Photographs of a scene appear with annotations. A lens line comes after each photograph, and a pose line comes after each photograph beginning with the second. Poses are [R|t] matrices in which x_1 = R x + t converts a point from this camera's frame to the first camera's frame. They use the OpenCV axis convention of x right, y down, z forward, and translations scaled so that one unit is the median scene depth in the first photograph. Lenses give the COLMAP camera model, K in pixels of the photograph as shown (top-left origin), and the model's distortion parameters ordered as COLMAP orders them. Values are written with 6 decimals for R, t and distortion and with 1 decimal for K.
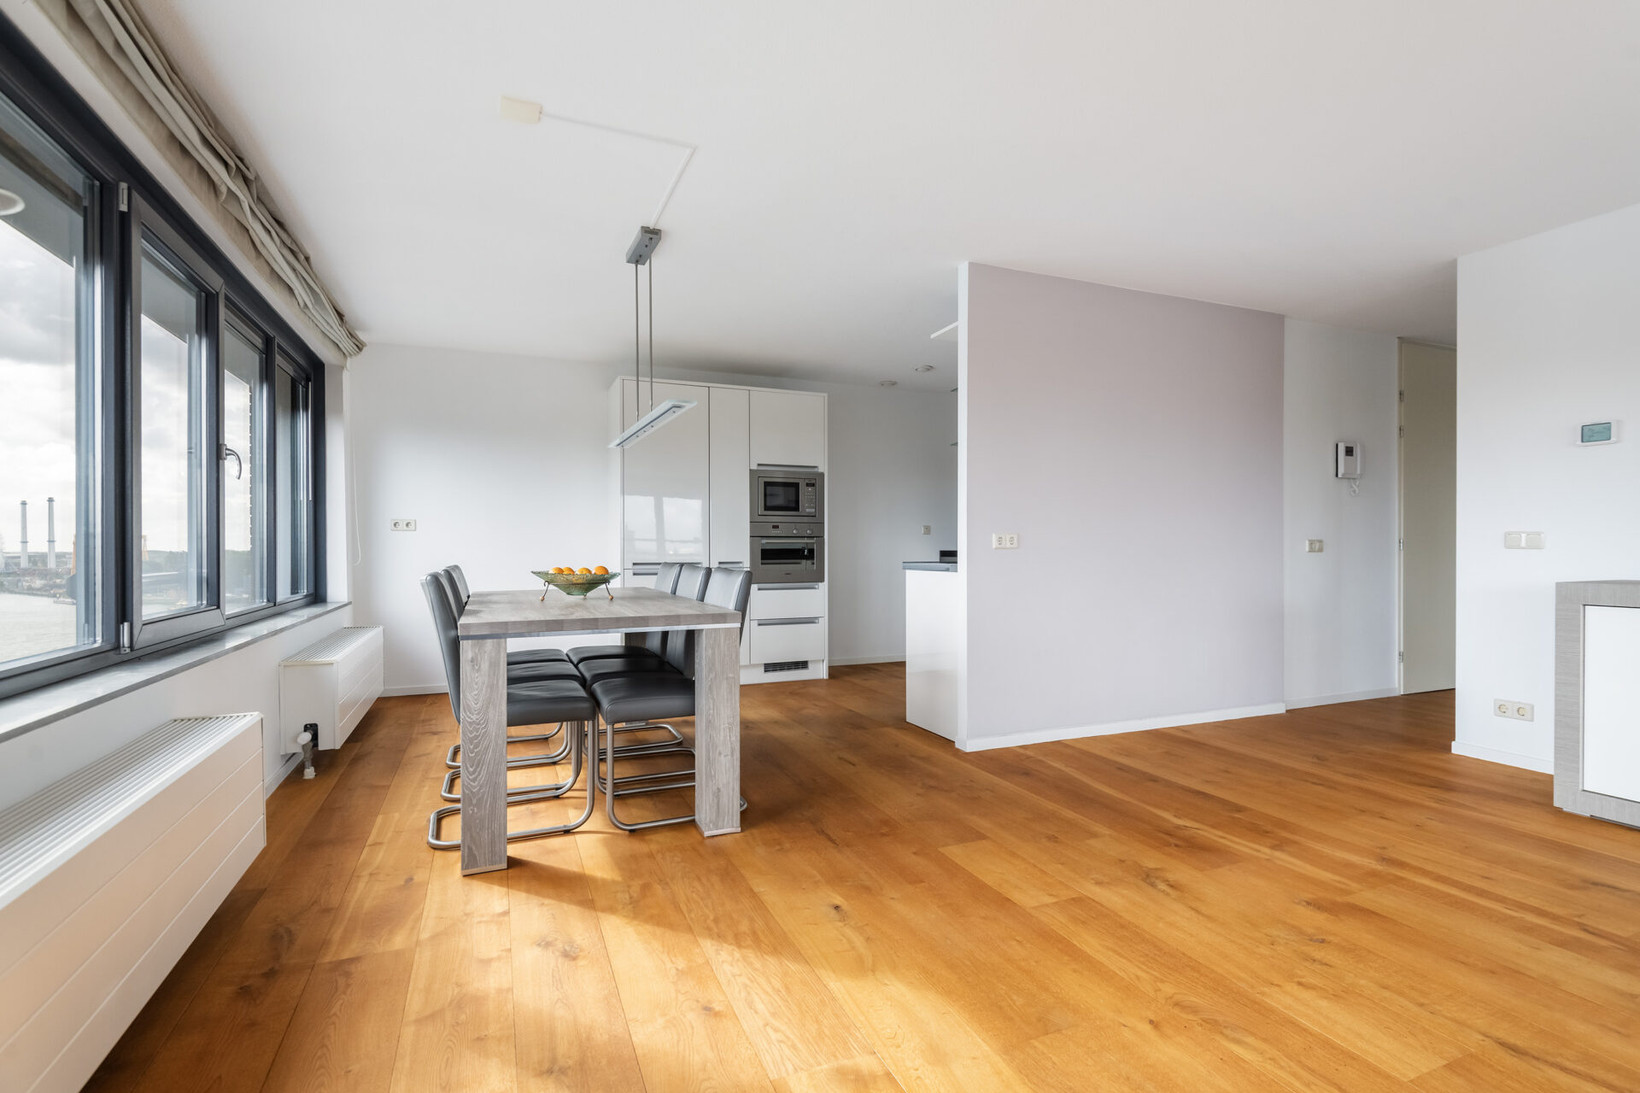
lens RADIAL K [[759.1, 0, 817.4], [0, 759.1, 548.8], [0, 0, 1]] dist [0.006564, 0.000922]
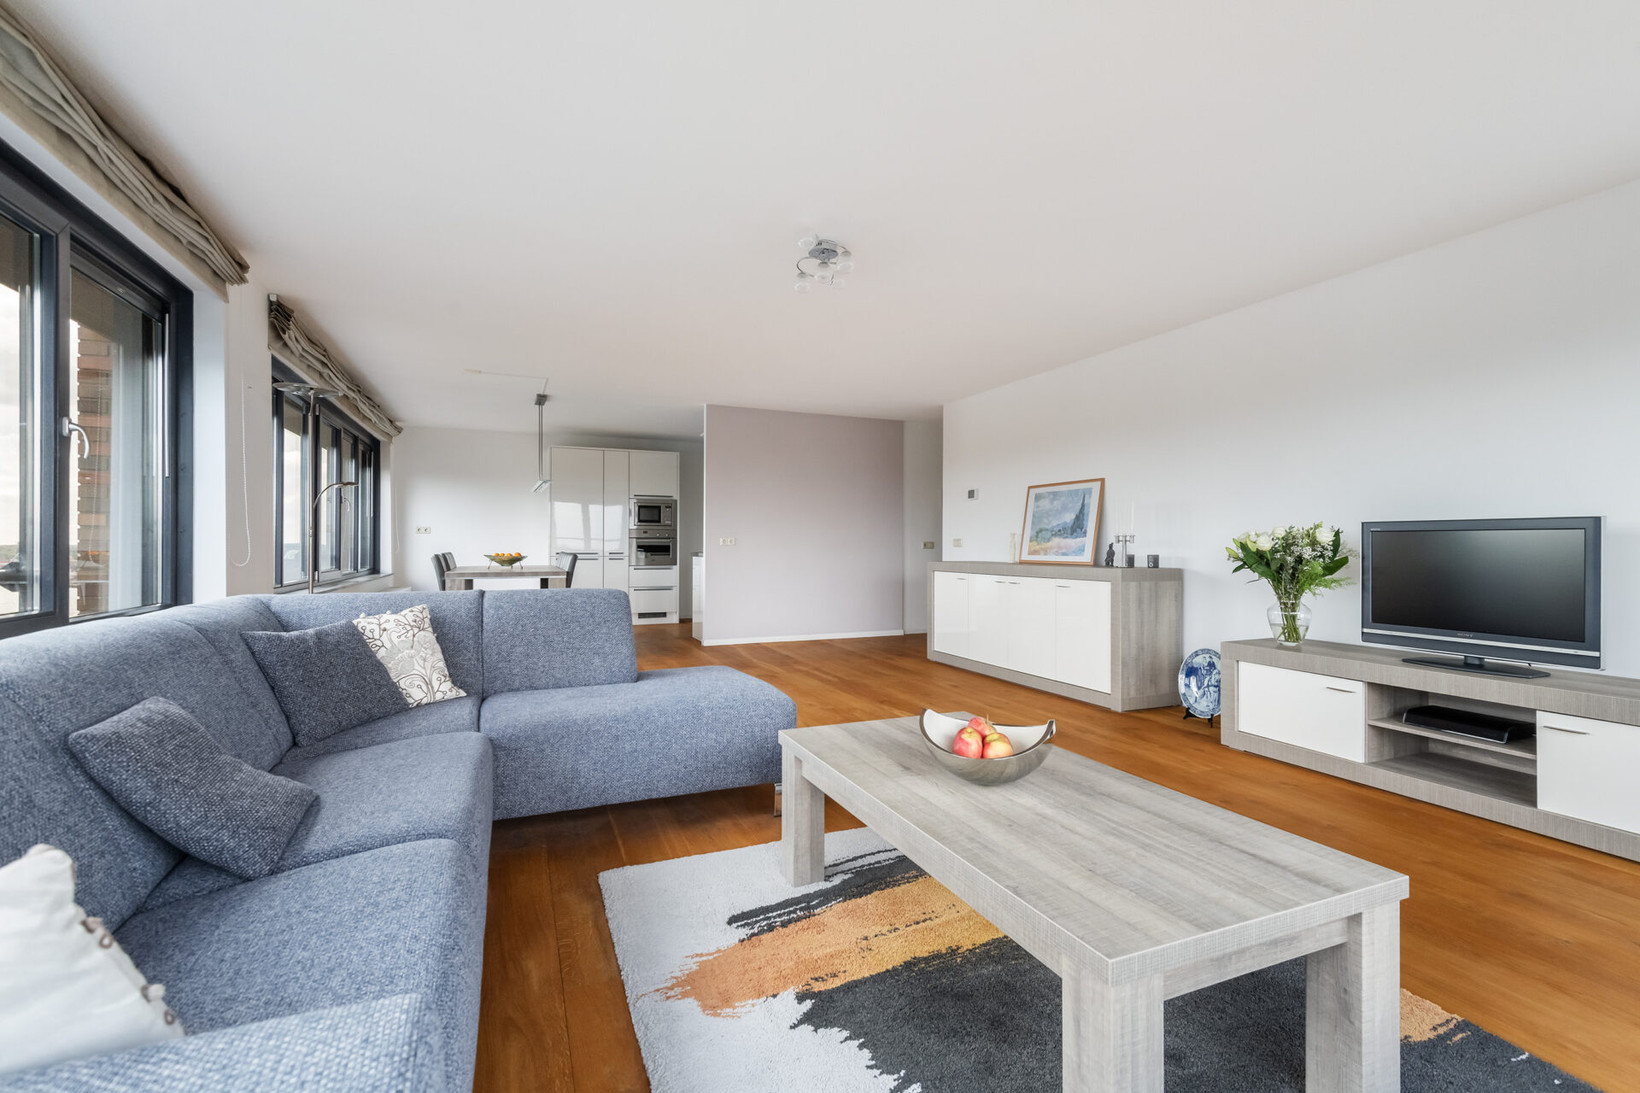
lens RADIAL K [[728.3, 0, 826.8], [0, 728.3, 542.2], [0, 0, 1]] dist [0.015168, -0.002803]
pose [[0.999946, 0.006414, 0.008207, 0.408391], [-0.006368, 0.999964, -0.005595, -0.000192], [-0.008242, 0.005543, 0.999951, -0.759822]]
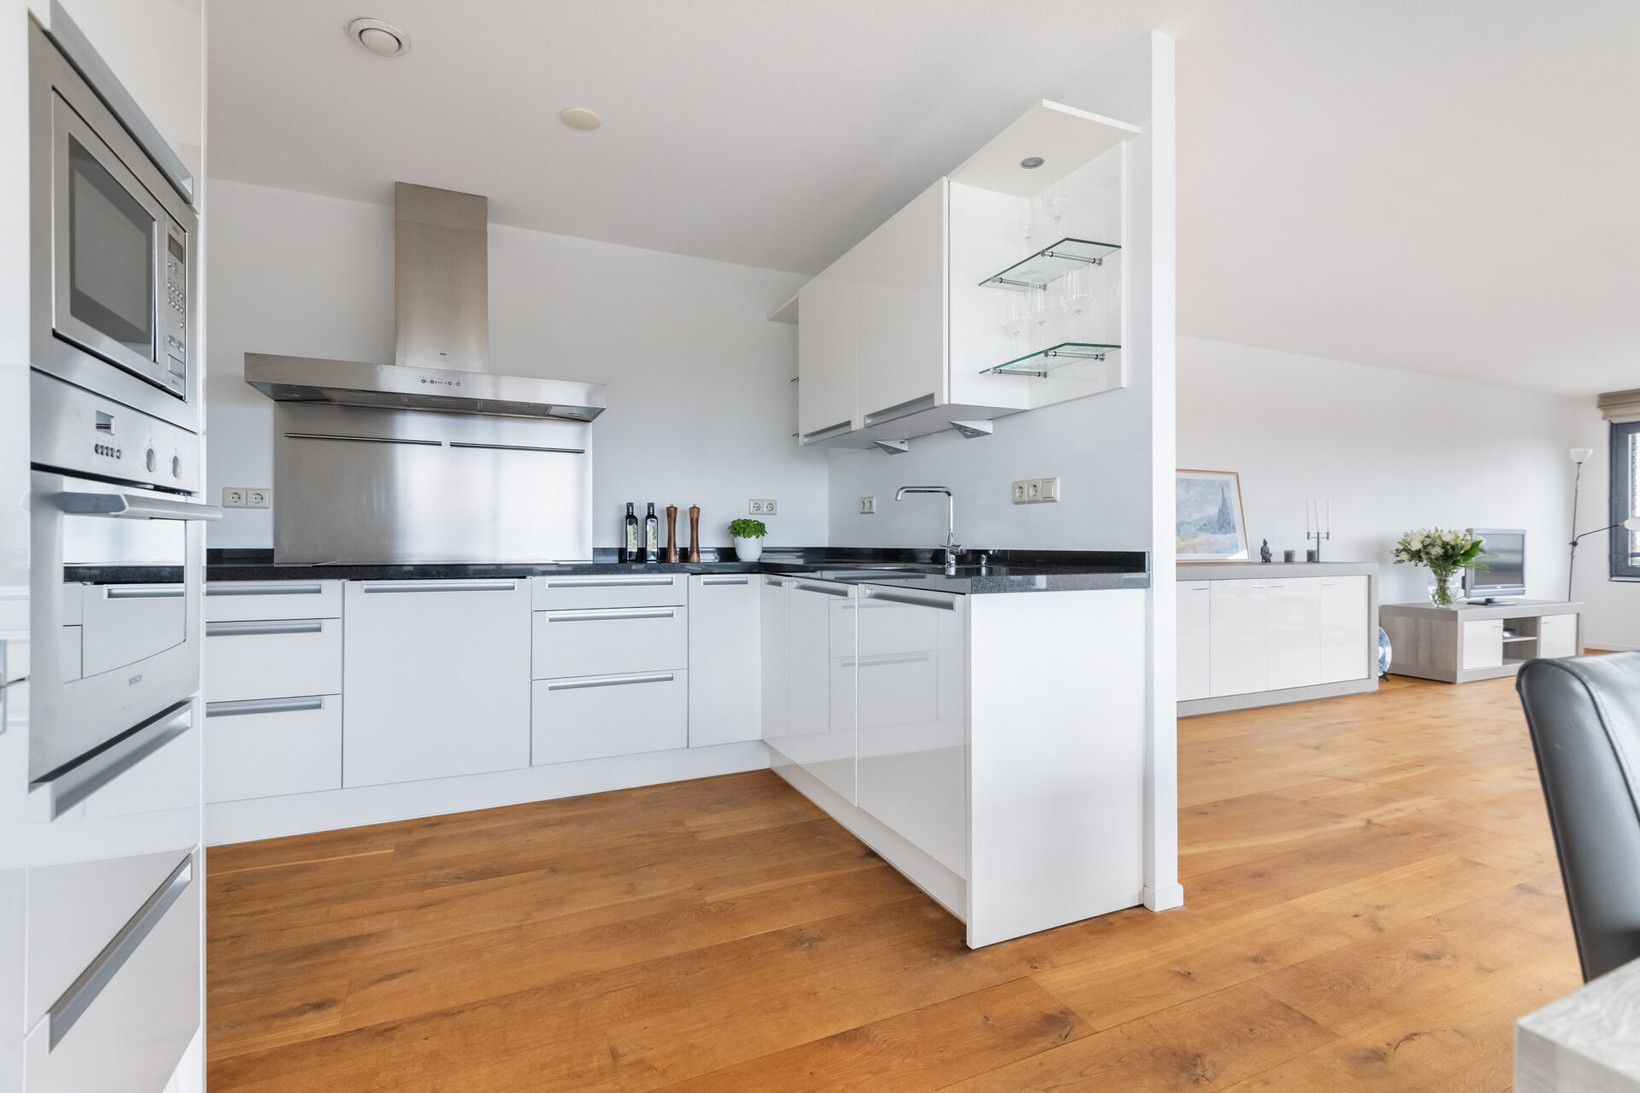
lens RADIAL K [[759.1, 0, 826.2], [0, 759.1, 552.1], [0, 0, 1]] dist [0.006564, 0.000922]
pose [[-0.040406, -0.019120, 0.999000, -0.309615], [-0.004433, 0.999810, 0.018956, -0.007680], [-0.999174, -0.003662, -0.040483, 1.104267]]
